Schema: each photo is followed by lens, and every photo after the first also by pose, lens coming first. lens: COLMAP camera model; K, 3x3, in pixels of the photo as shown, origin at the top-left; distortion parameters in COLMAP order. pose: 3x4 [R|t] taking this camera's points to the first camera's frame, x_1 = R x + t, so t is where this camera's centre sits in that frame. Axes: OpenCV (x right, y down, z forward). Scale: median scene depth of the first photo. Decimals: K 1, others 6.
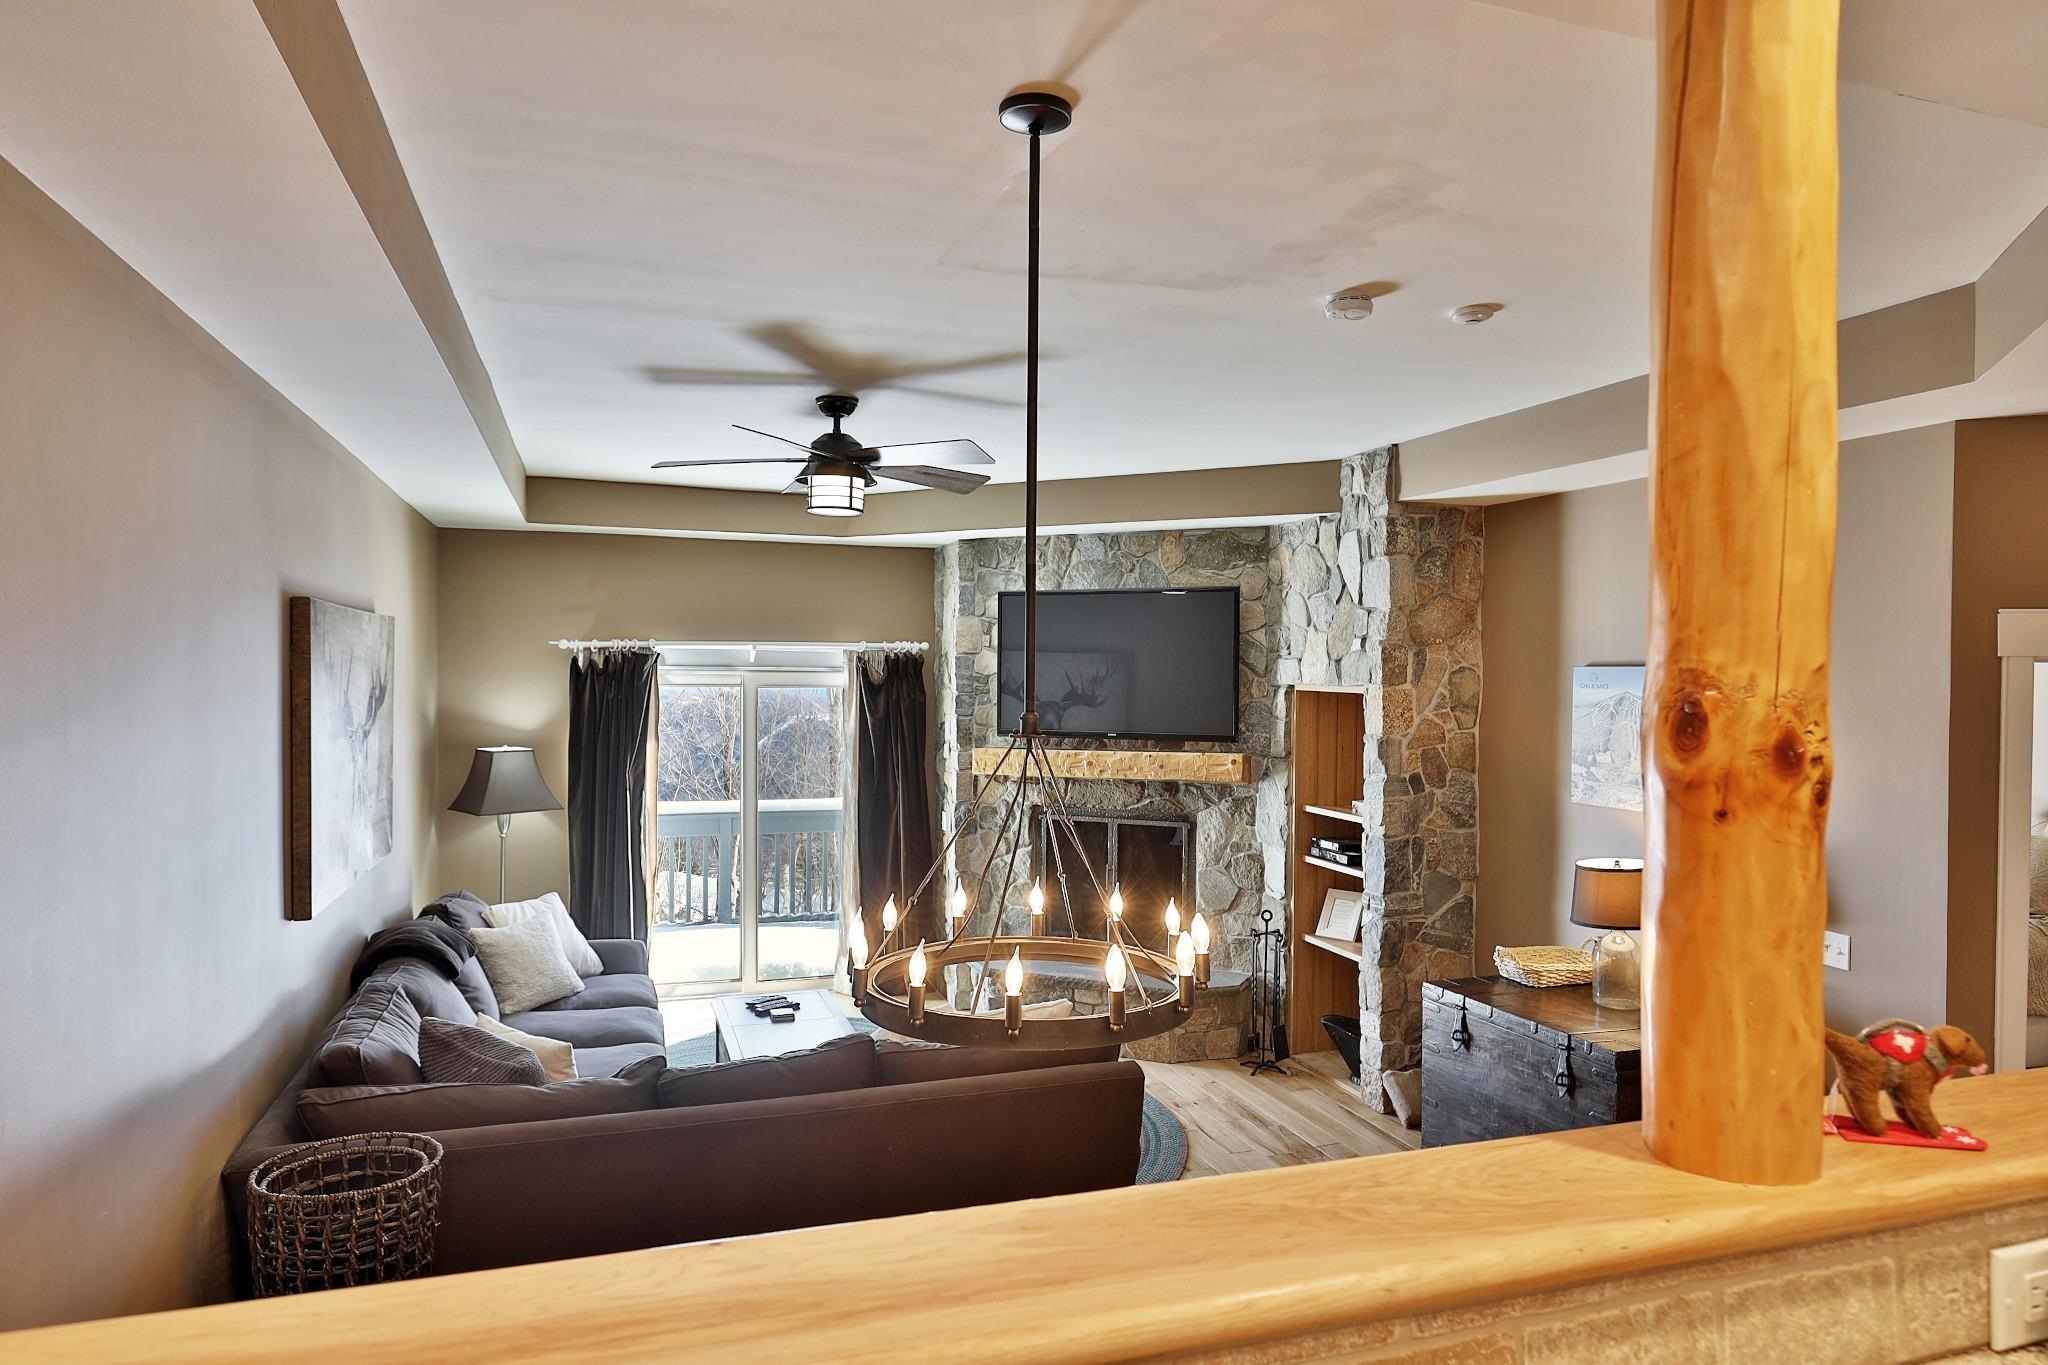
lens RADIAL K [[1253.1, 0, 1024.0], [0, 1253.1, 682.5], [0, 0, 1]] dist [0.000046, -0.001335]
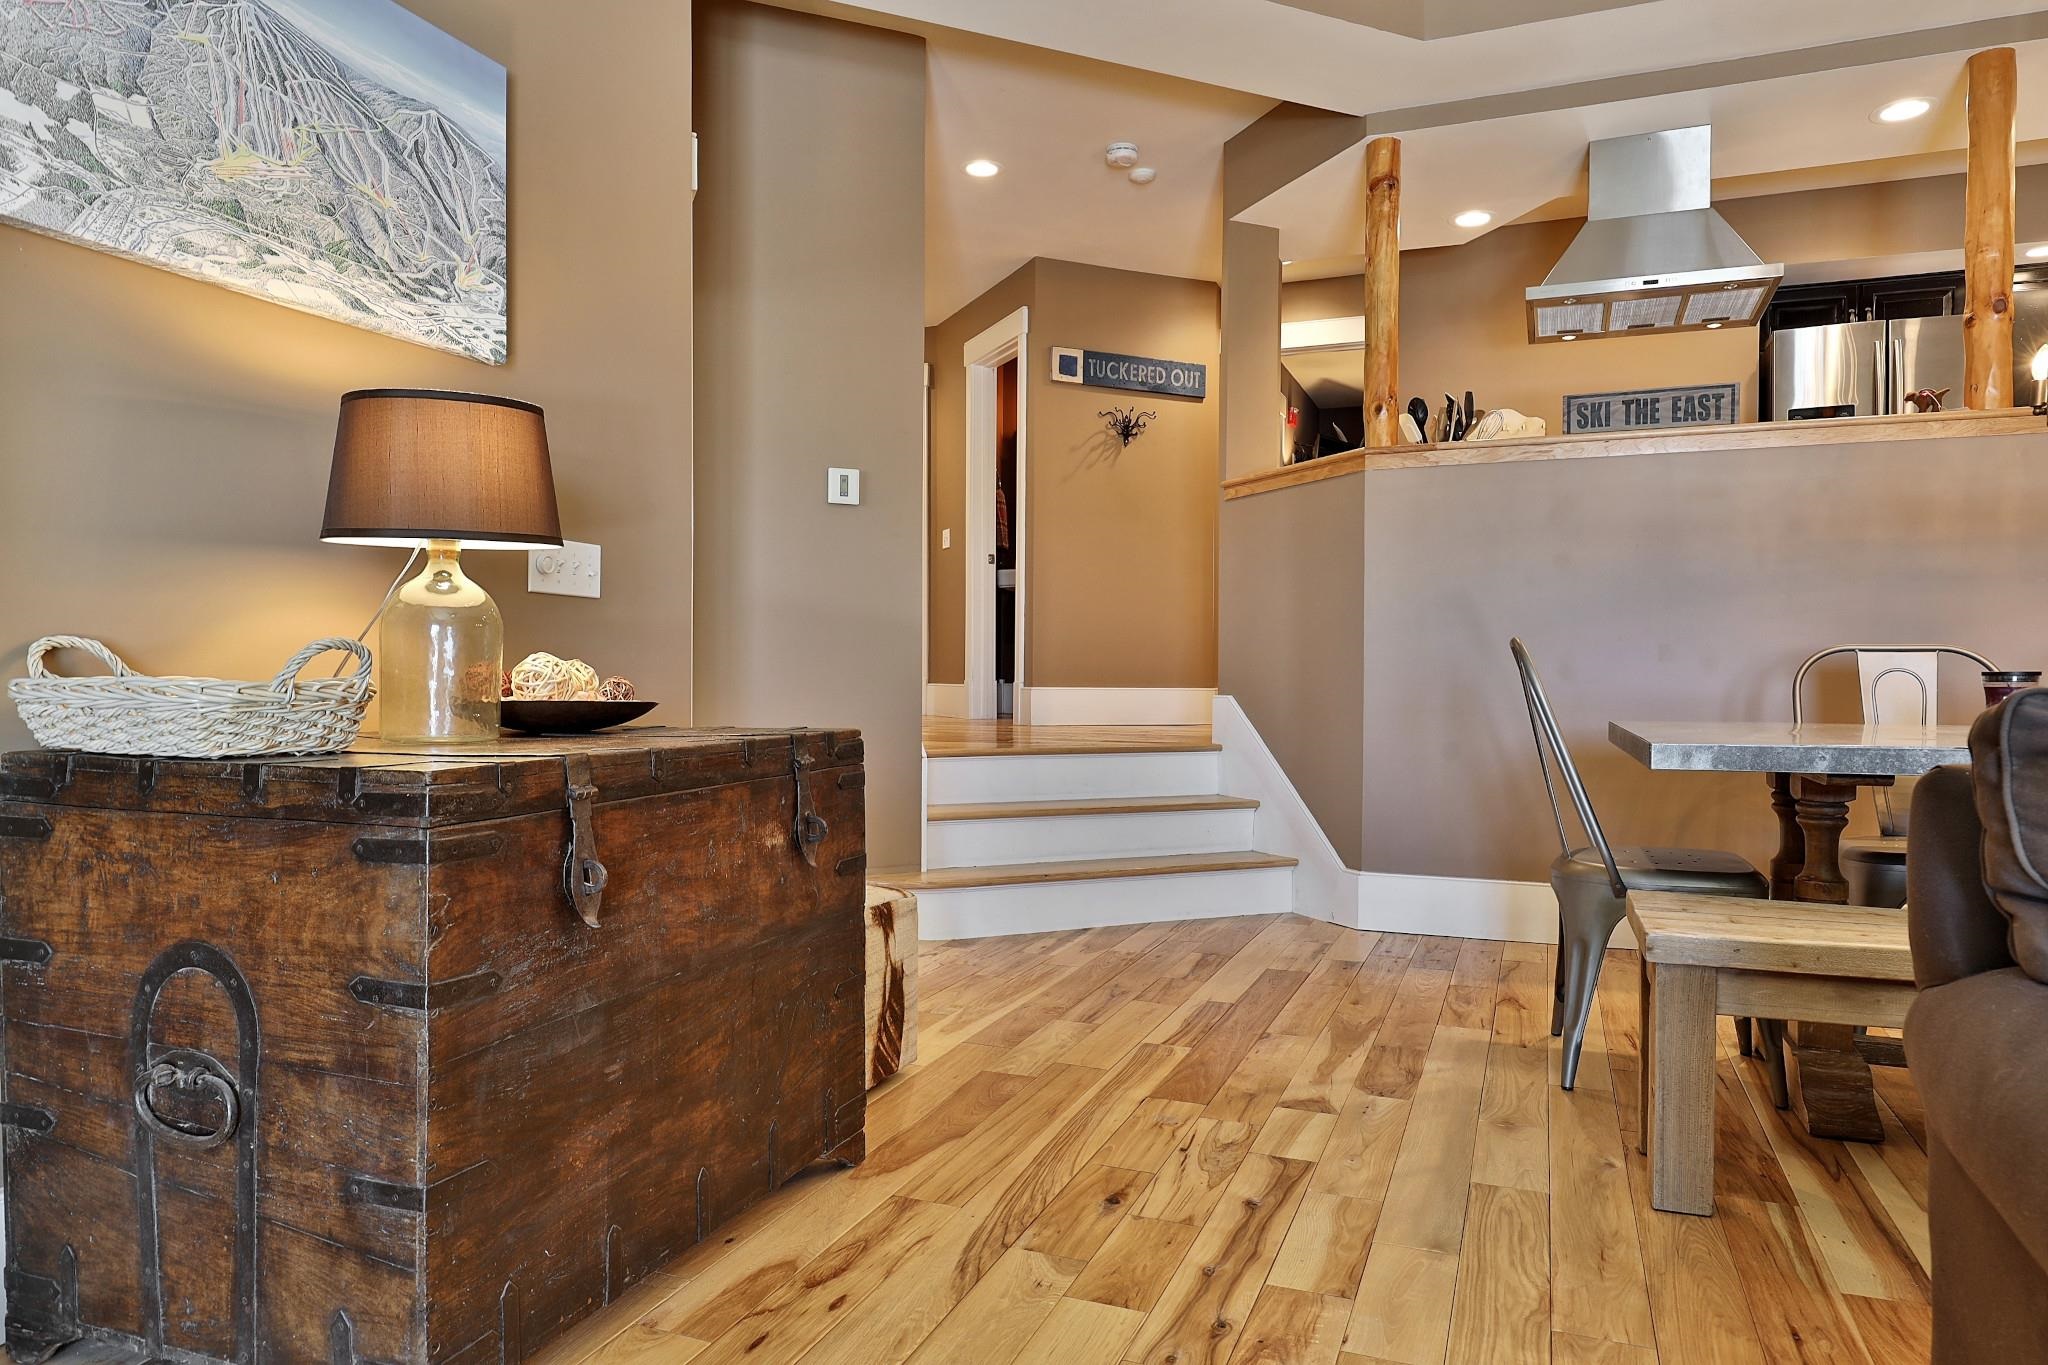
lens RADIAL K [[1288.9, 0, 1024.0], [0, 1288.9, 682.5], [0, 0, 1]] dist [0.001248, -0.000319]
pose [[-0.761172, -0.017070, 0.648325, 0.032072], [-0.002795, 0.999731, 0.023040, 0.171006], [-0.648544, 0.015725, -0.761015, 0.906918]]
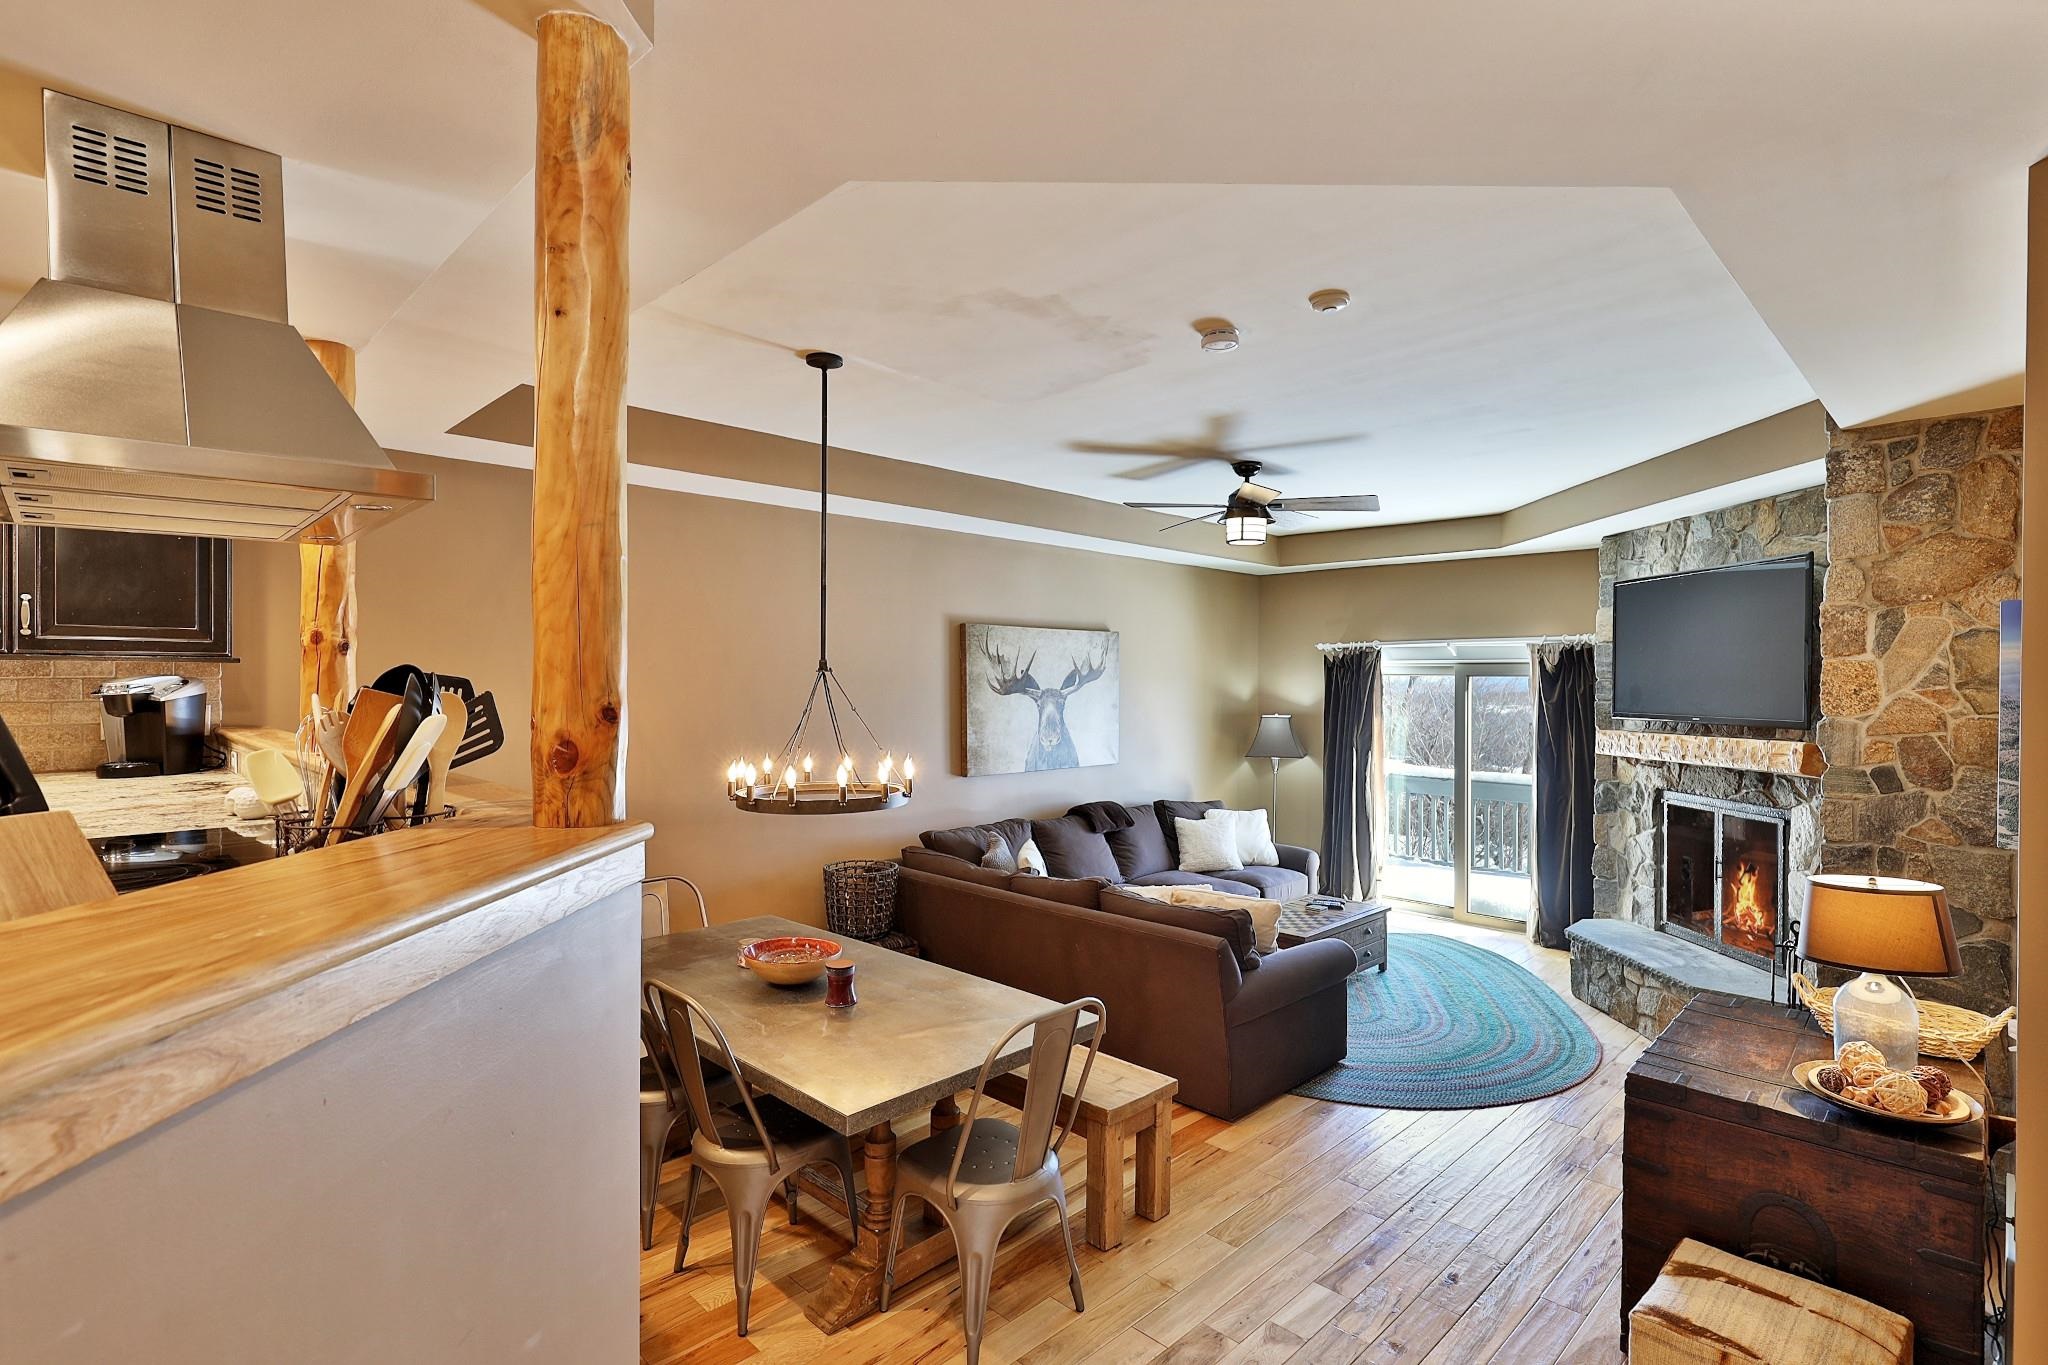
lens RADIAL K [[982.1, 0, 1028.7], [0, 982.1, 685.1], [0, 0, 1]] dist [-0.000611, 0.000034]
pose [[0.442202, -0.001025, -0.896915, 0.582007], [-0.009478, 0.999938, -0.005816, 0.027371], [0.896866, 0.011073, 0.442165, 0.223425]]
